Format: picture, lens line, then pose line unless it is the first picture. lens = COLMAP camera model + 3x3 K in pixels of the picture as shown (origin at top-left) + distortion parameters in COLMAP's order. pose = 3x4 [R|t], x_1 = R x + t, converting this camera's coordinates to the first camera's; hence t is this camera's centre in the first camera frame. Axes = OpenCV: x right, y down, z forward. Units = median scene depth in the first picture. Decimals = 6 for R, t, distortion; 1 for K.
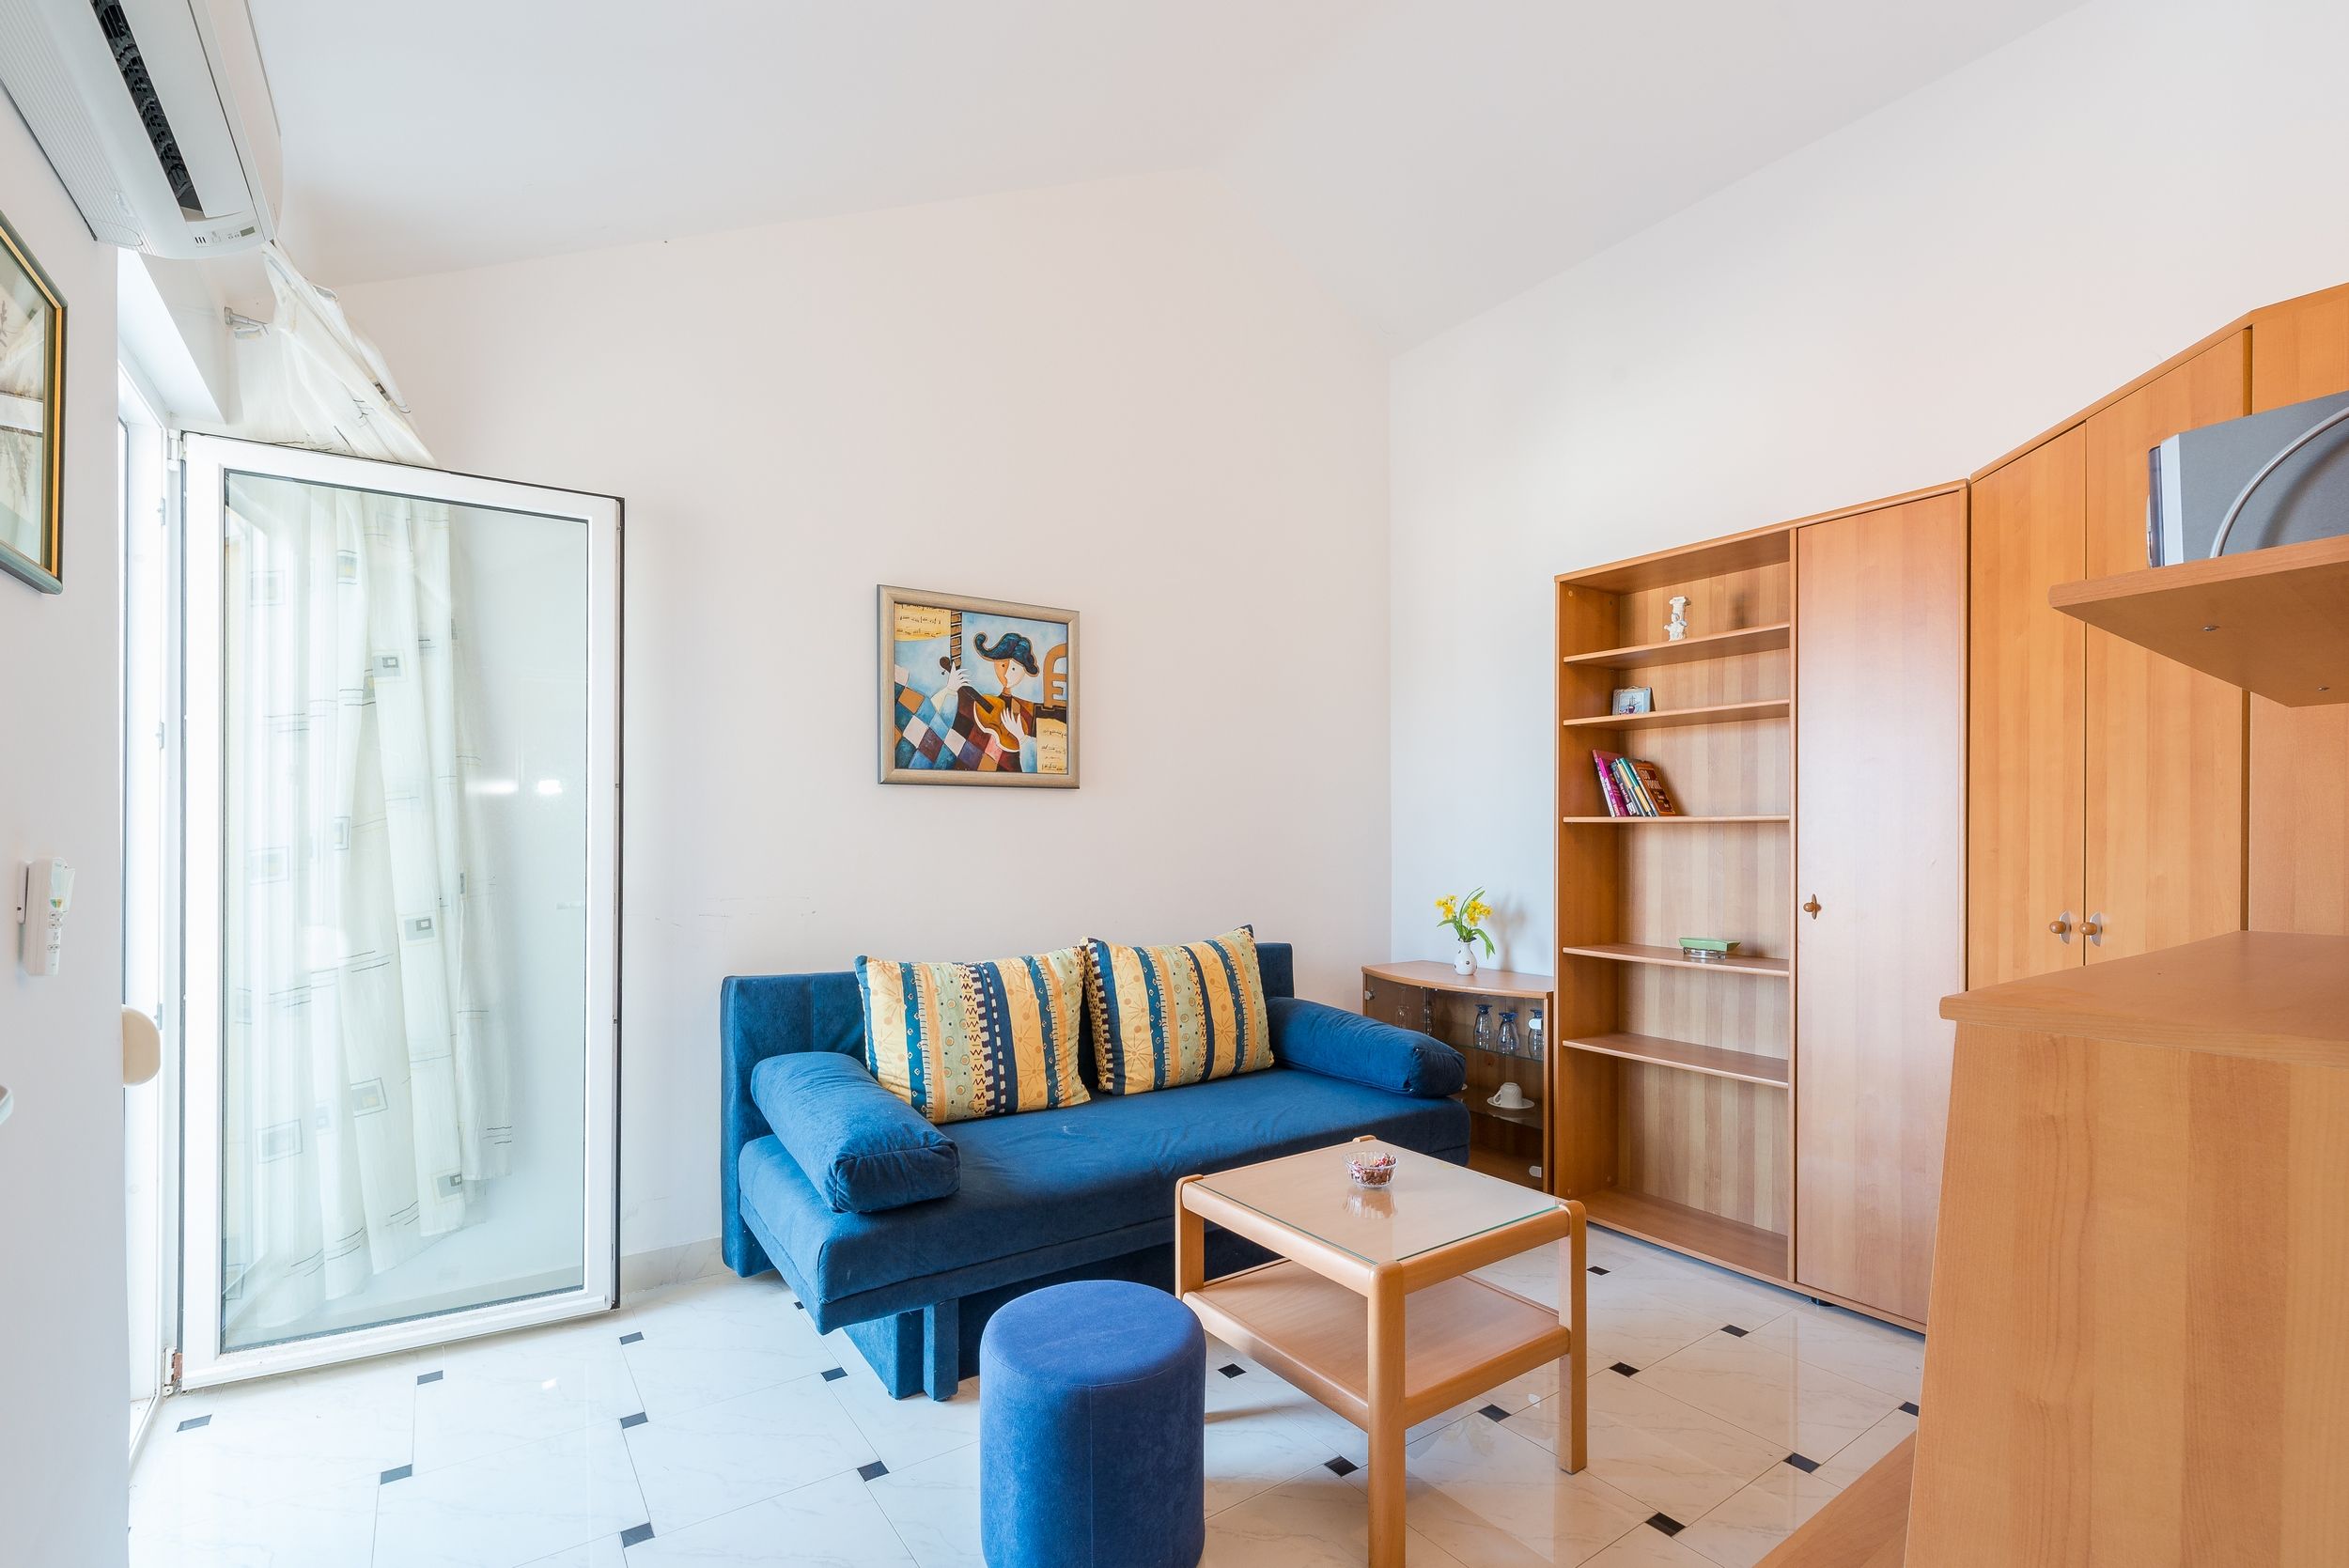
lens RADIAL K [[1038.4, 0, 1153.7], [0, 1038.4, 845.3], [0, 0, 1]] dist [0.002021, 0.000165]
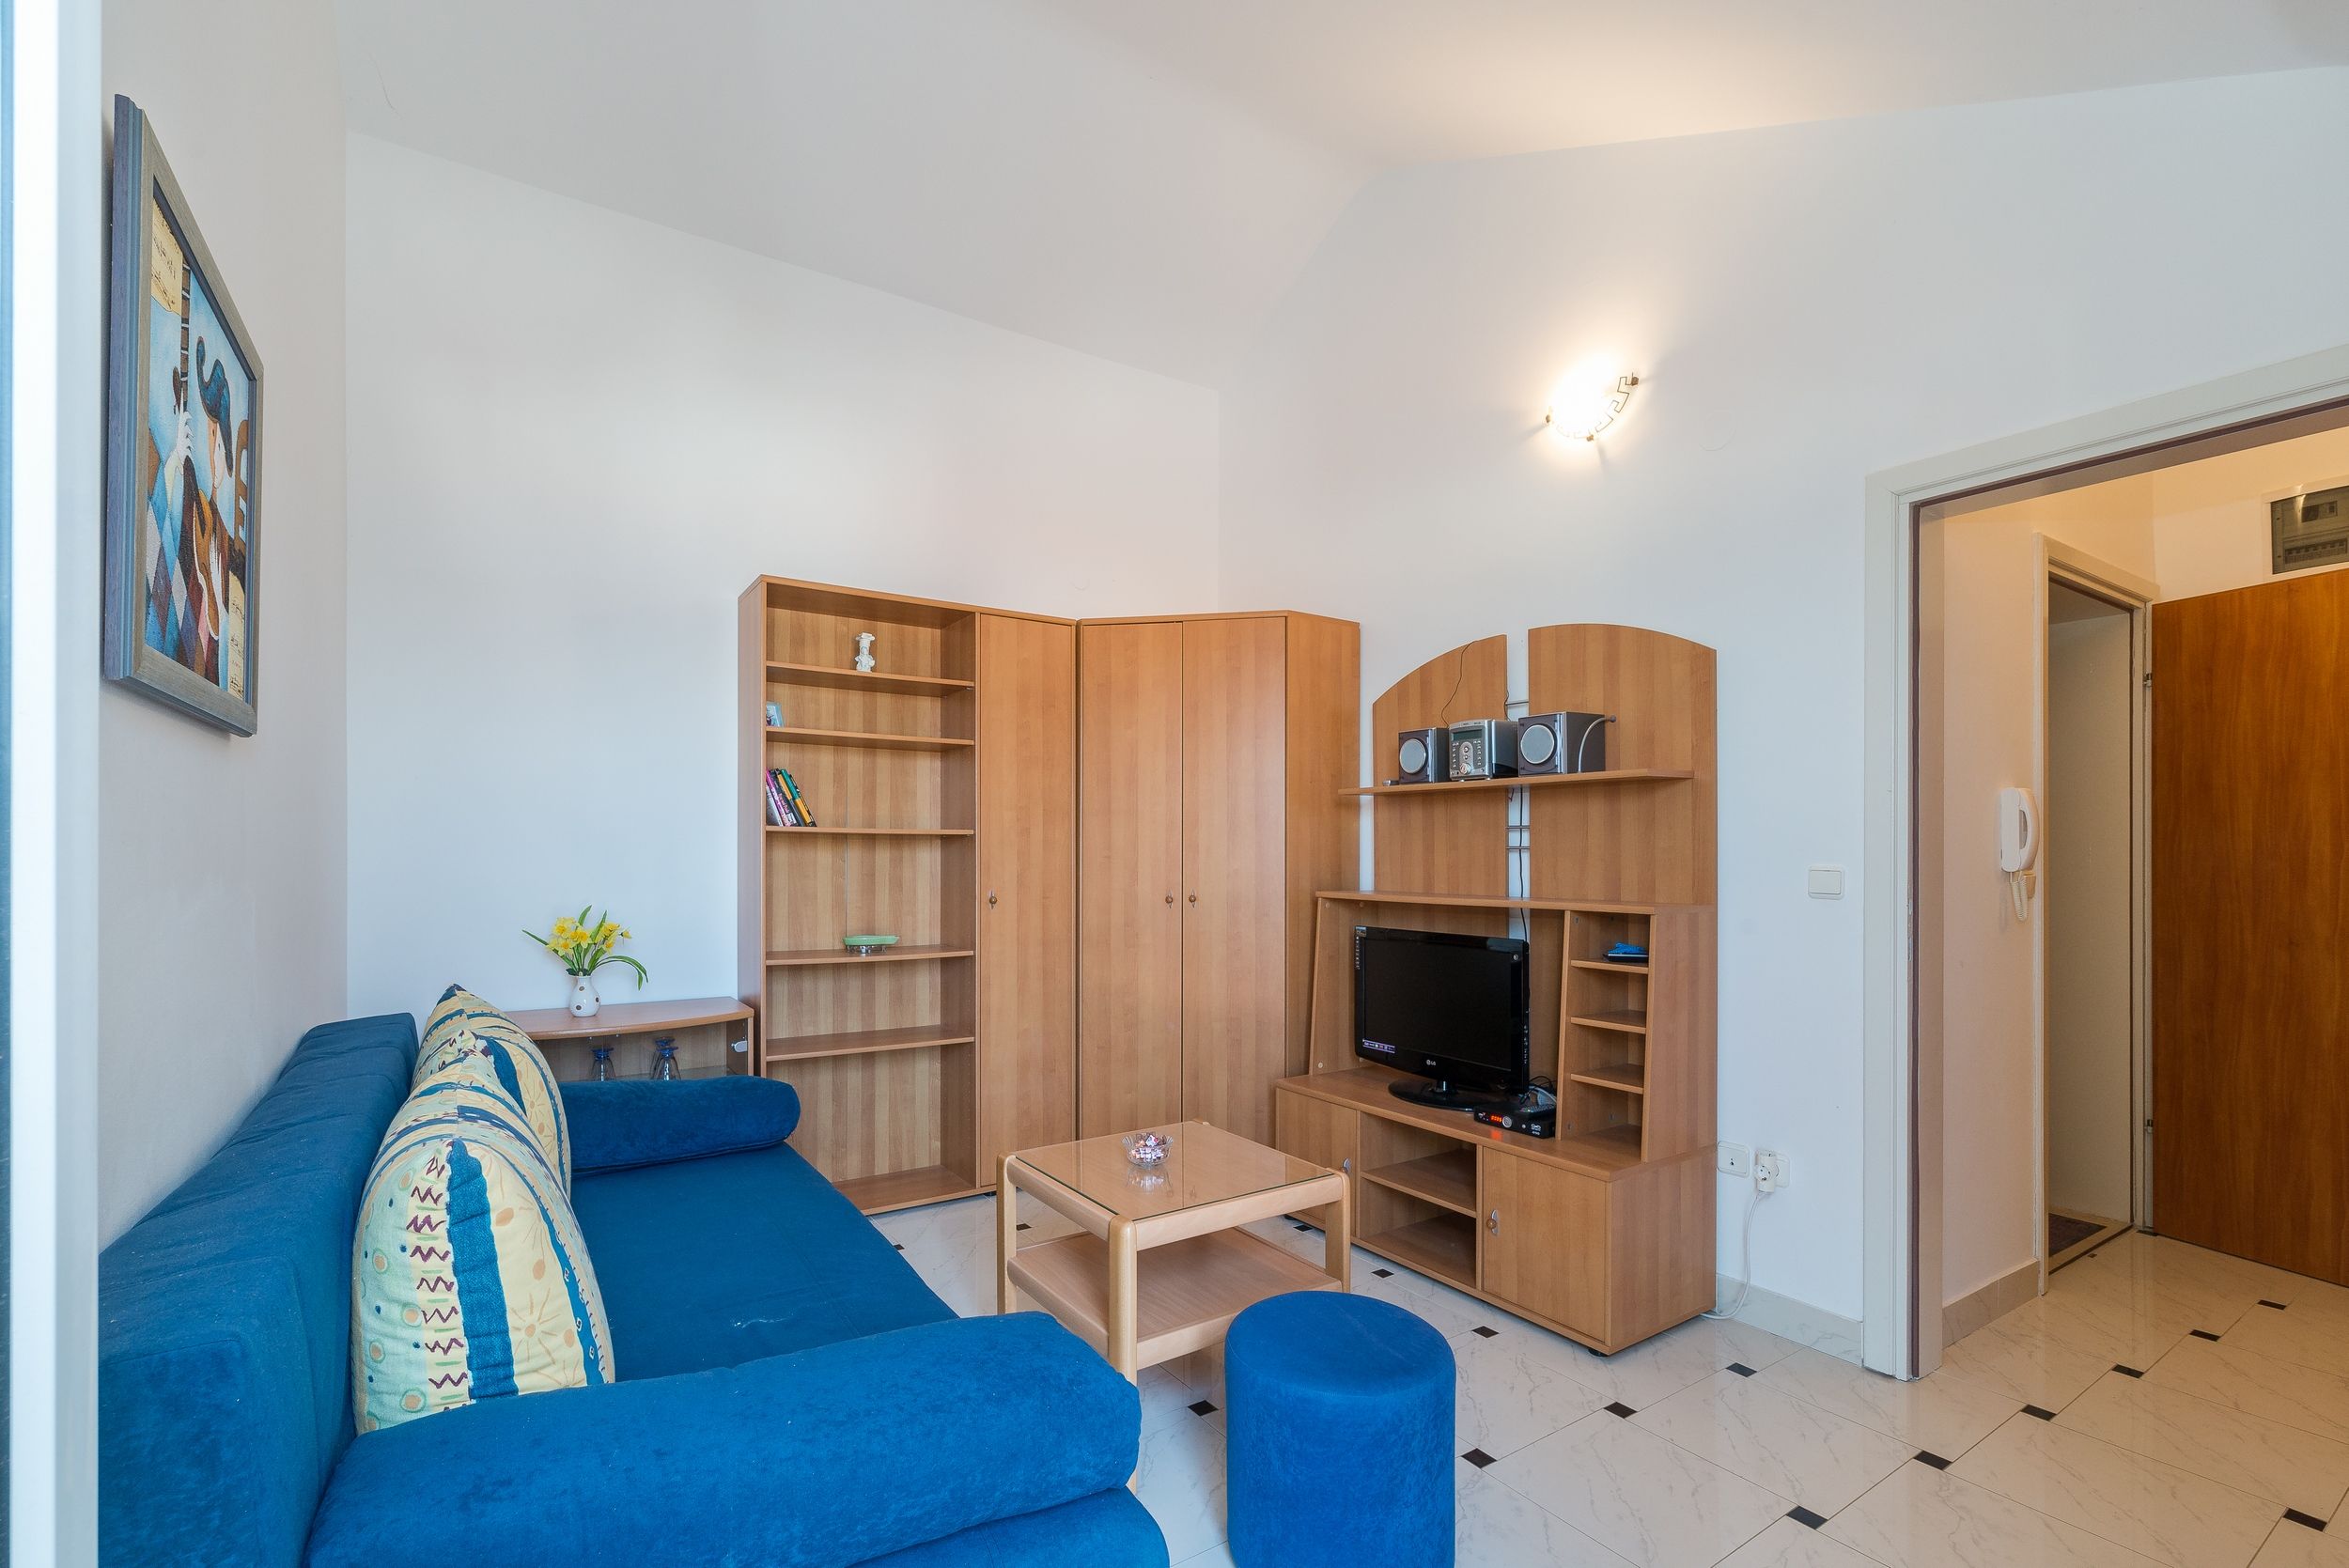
lens RADIAL K [[1038.4, 0, 1153.7], [0, 1038.4, 845.3], [0, 0, 1]] dist [0.002021, 0.000165]
pose [[0.016659, 0.002007, 0.999859, -0.587290], [0.000766, 0.999998, -0.002020, -0.007010], [-0.999861, 0.000800, 0.016658, 0.638492]]
